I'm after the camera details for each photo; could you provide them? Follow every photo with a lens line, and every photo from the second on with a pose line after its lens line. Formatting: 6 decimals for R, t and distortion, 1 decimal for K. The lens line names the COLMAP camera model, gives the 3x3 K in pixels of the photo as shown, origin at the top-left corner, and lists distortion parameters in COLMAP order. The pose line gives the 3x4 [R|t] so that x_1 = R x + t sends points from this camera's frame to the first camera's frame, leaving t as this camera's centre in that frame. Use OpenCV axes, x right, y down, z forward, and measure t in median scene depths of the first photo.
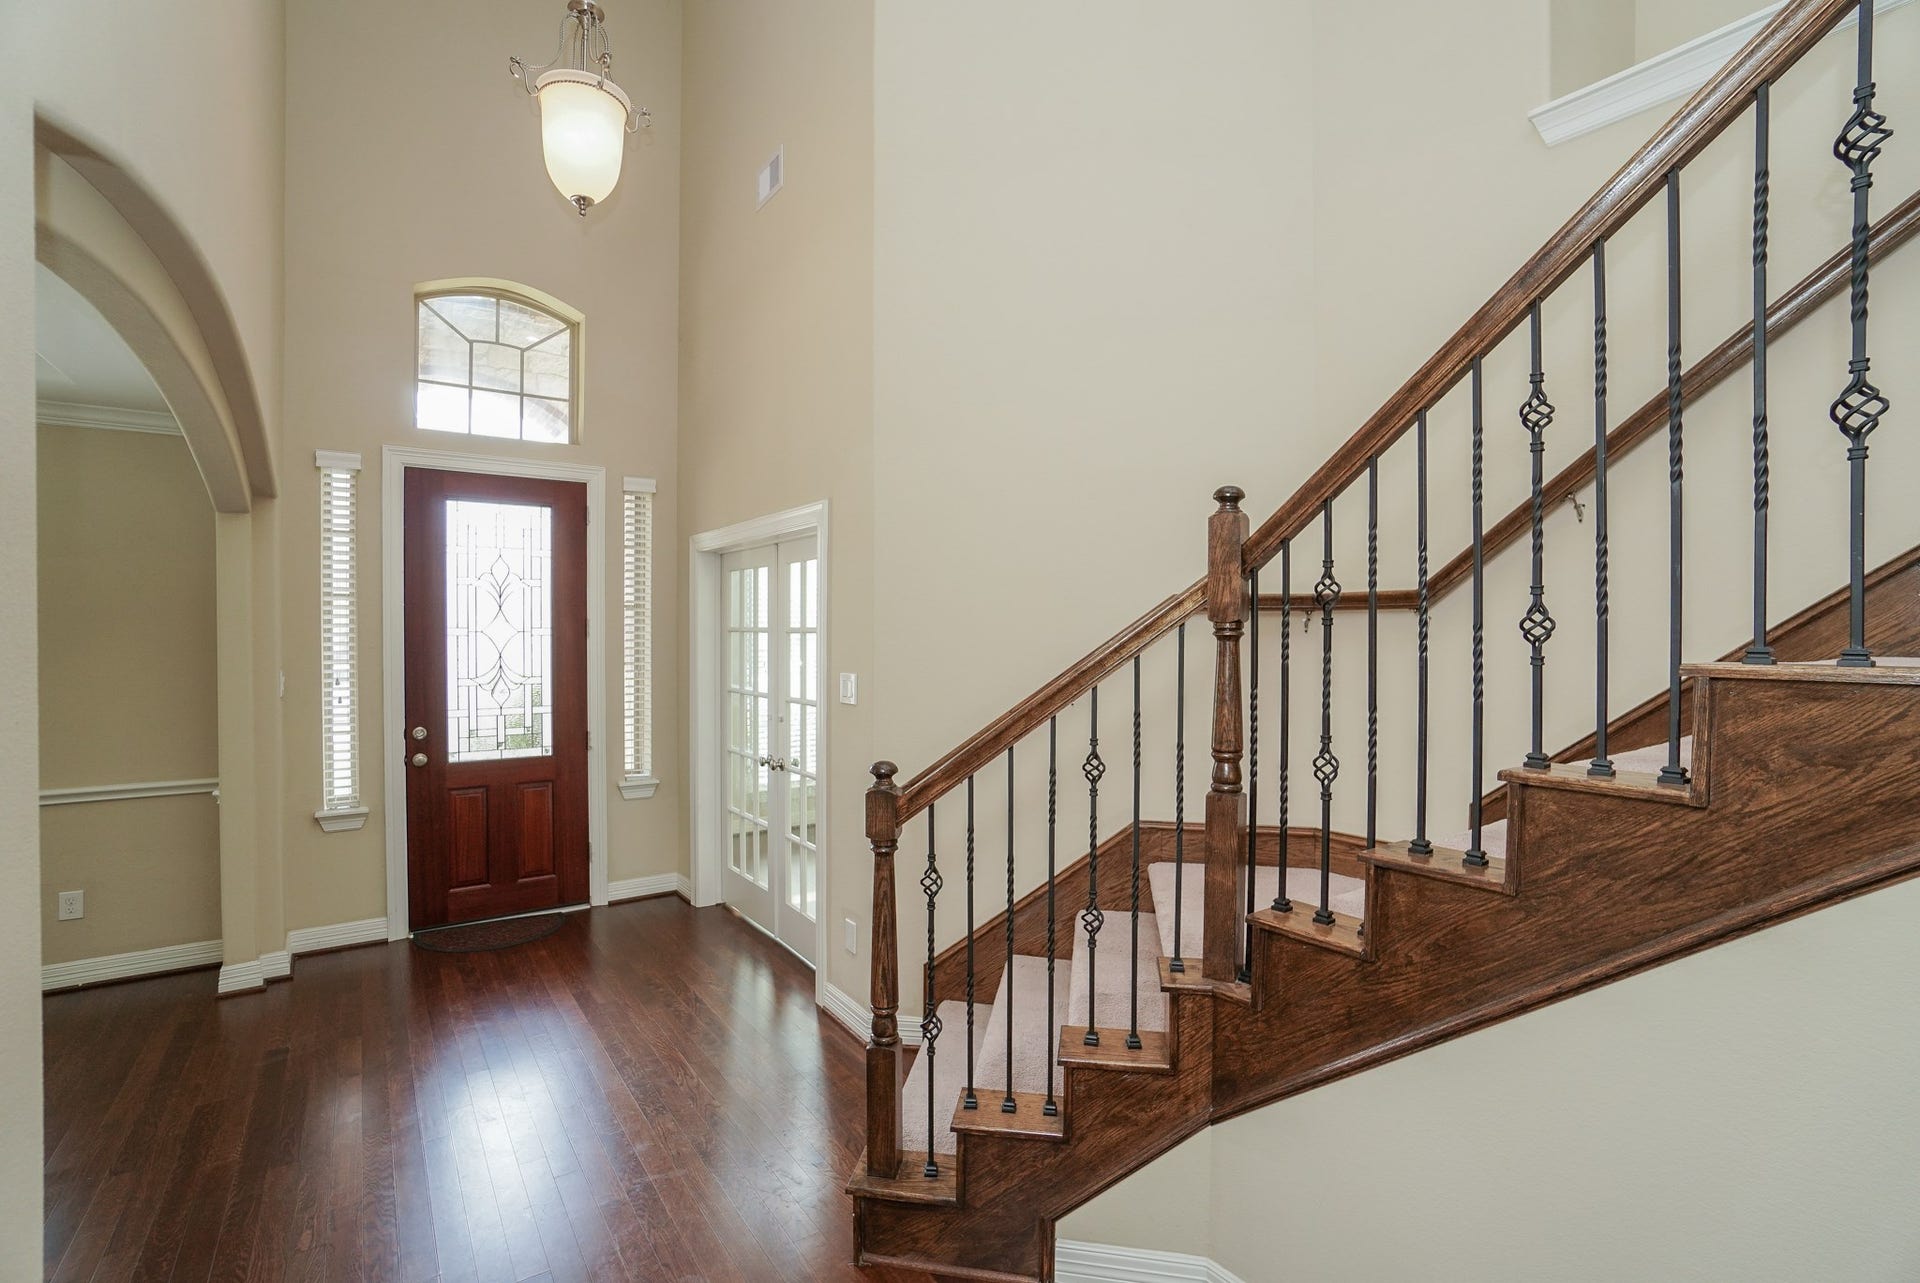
lens RADIAL K [[868.0, 0, 952.3], [0, 868.0, 643.3], [0, 0, 1]] dist [-0.063324, 0.023493]
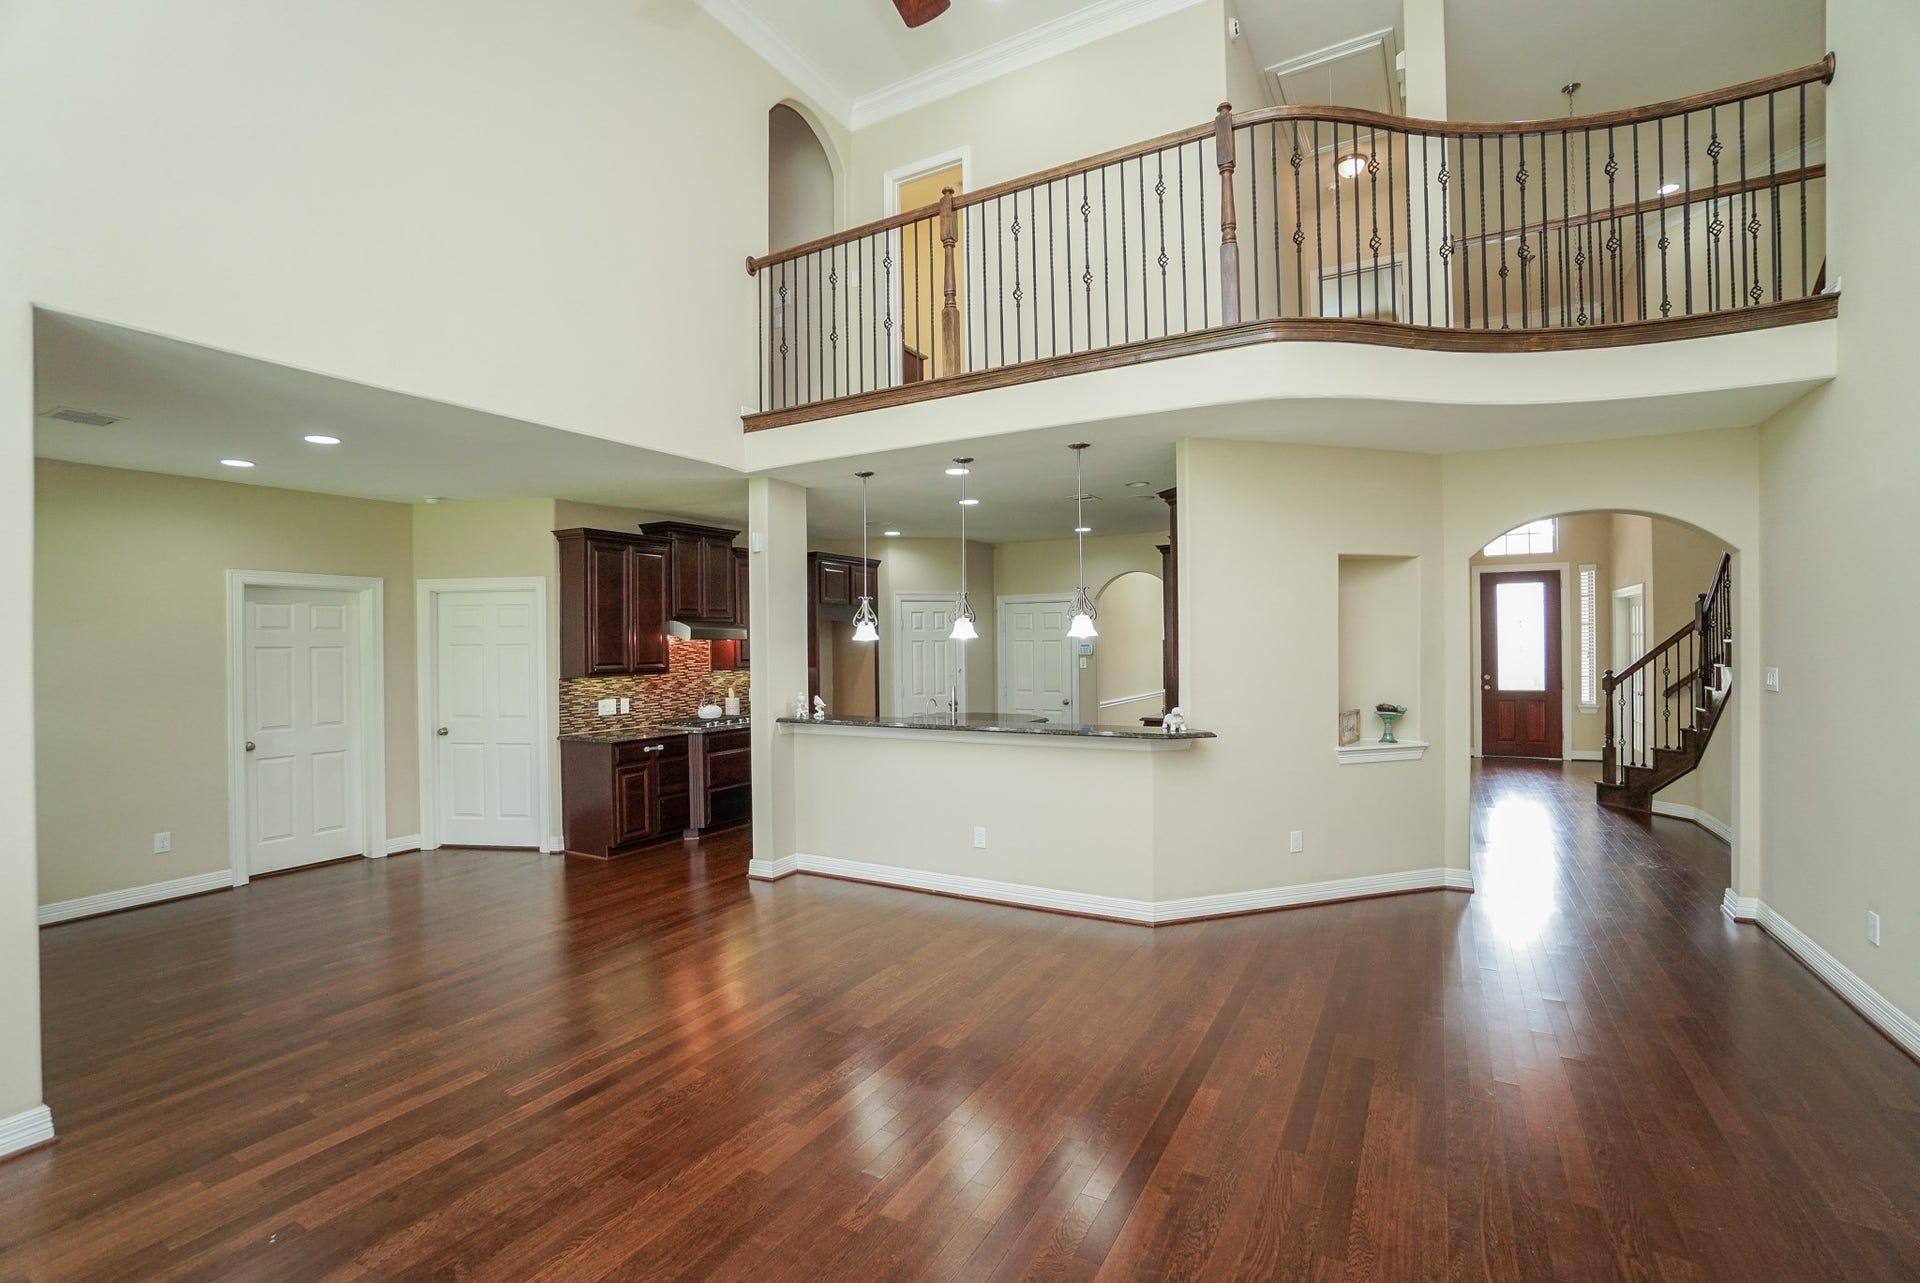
lens RADIAL K [[868.0, 0, 952.3], [0, 868.0, 643.3], [0, 0, 1]] dist [-0.063324, 0.023493]
pose [[0.430329, -0.007466, -0.902641, 0.977320], [-0.000631, 0.999963, -0.008572, 0.027065], [0.902672, 0.004258, 0.430309, -1.535956]]
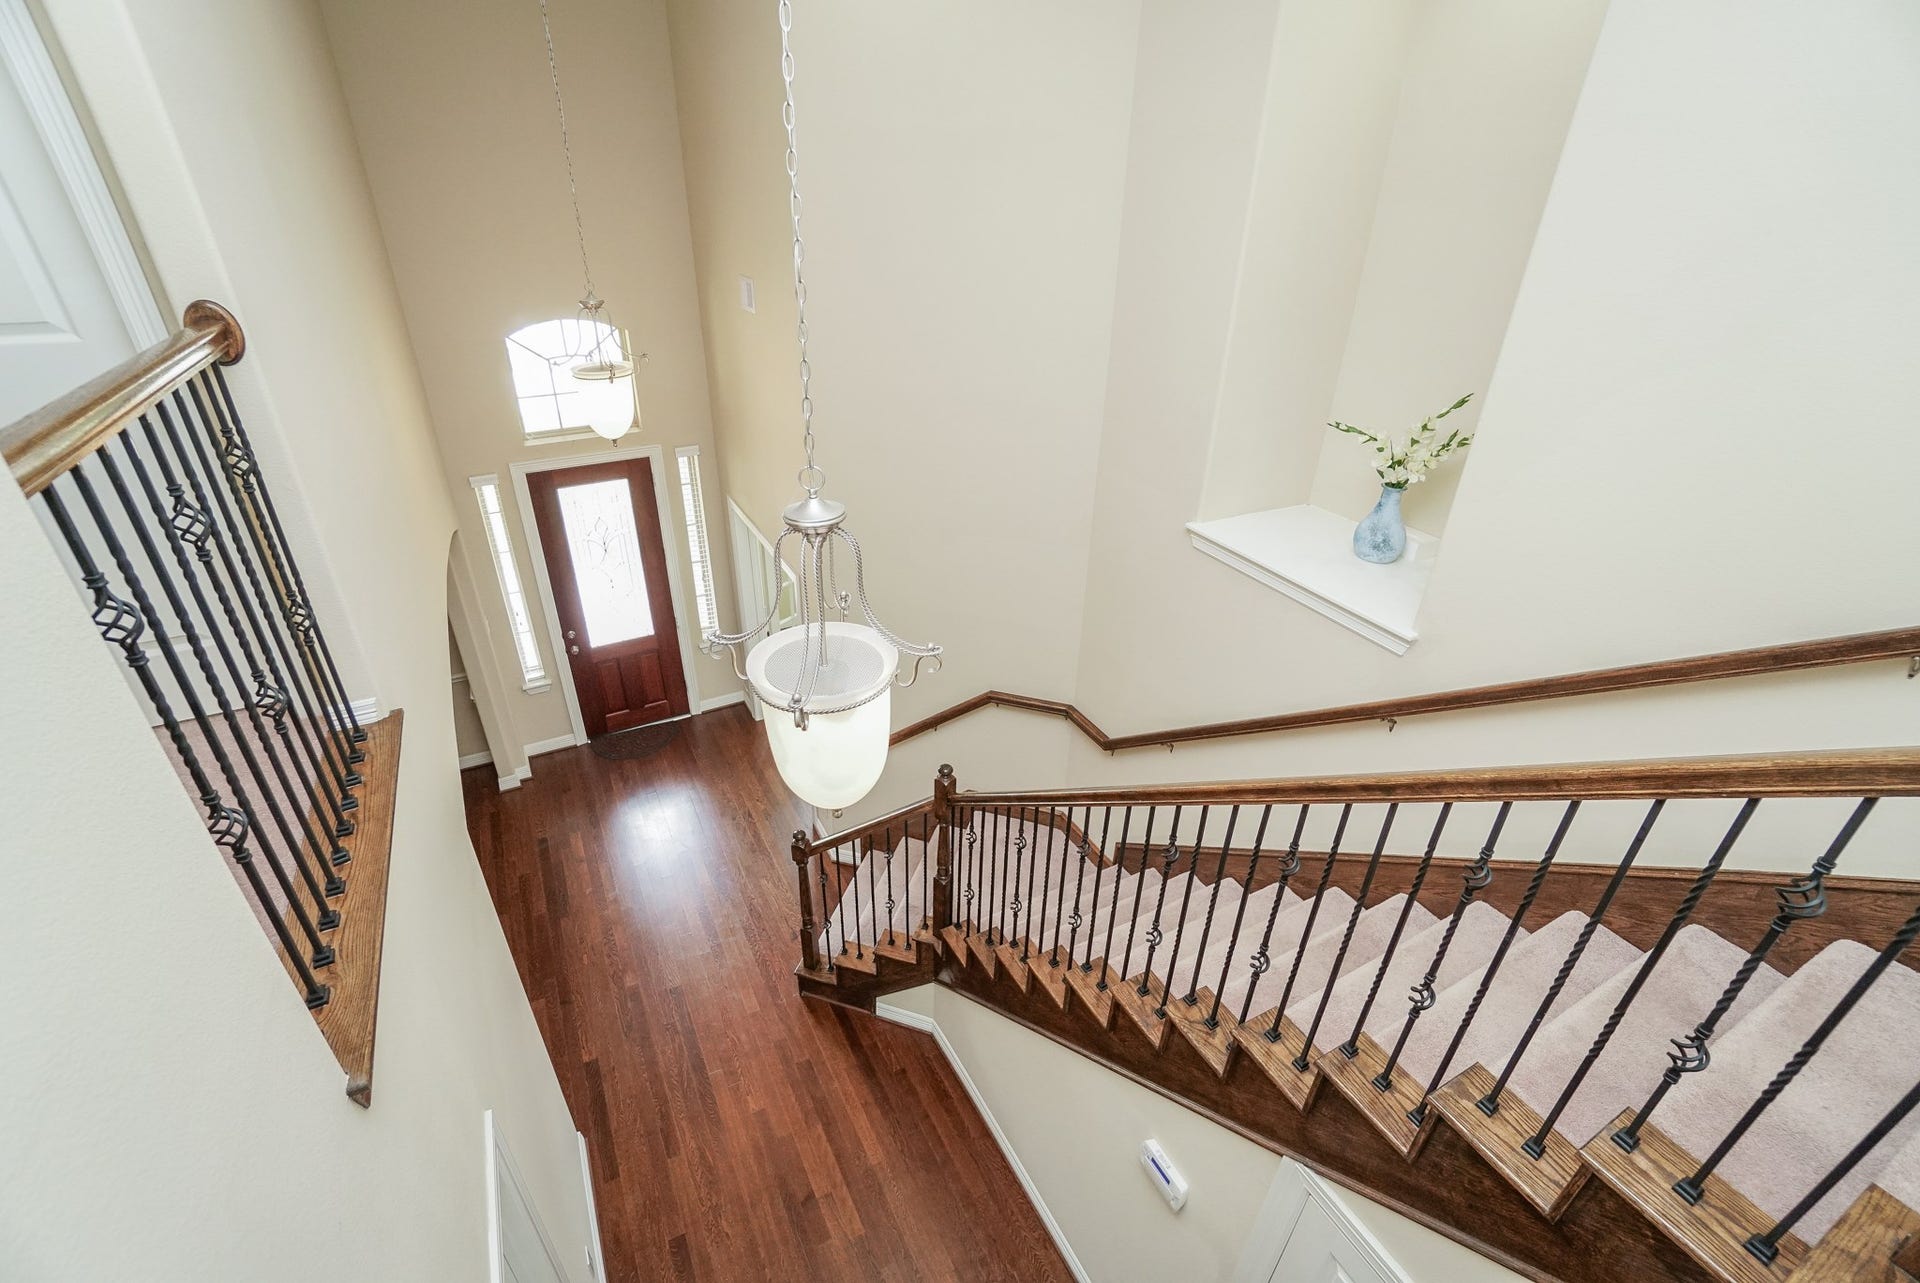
lens RADIAL K [[868.0, 0, 952.3], [0, 868.0, 643.3], [0, 0, 1]] dist [-0.063324, 0.023493]
pose [[0.990714, 0.080398, -0.109642, 0.249756], [-0.016792, 0.872608, 0.488133, -0.669376], [0.134919, -0.481759, 0.865855, -0.292847]]
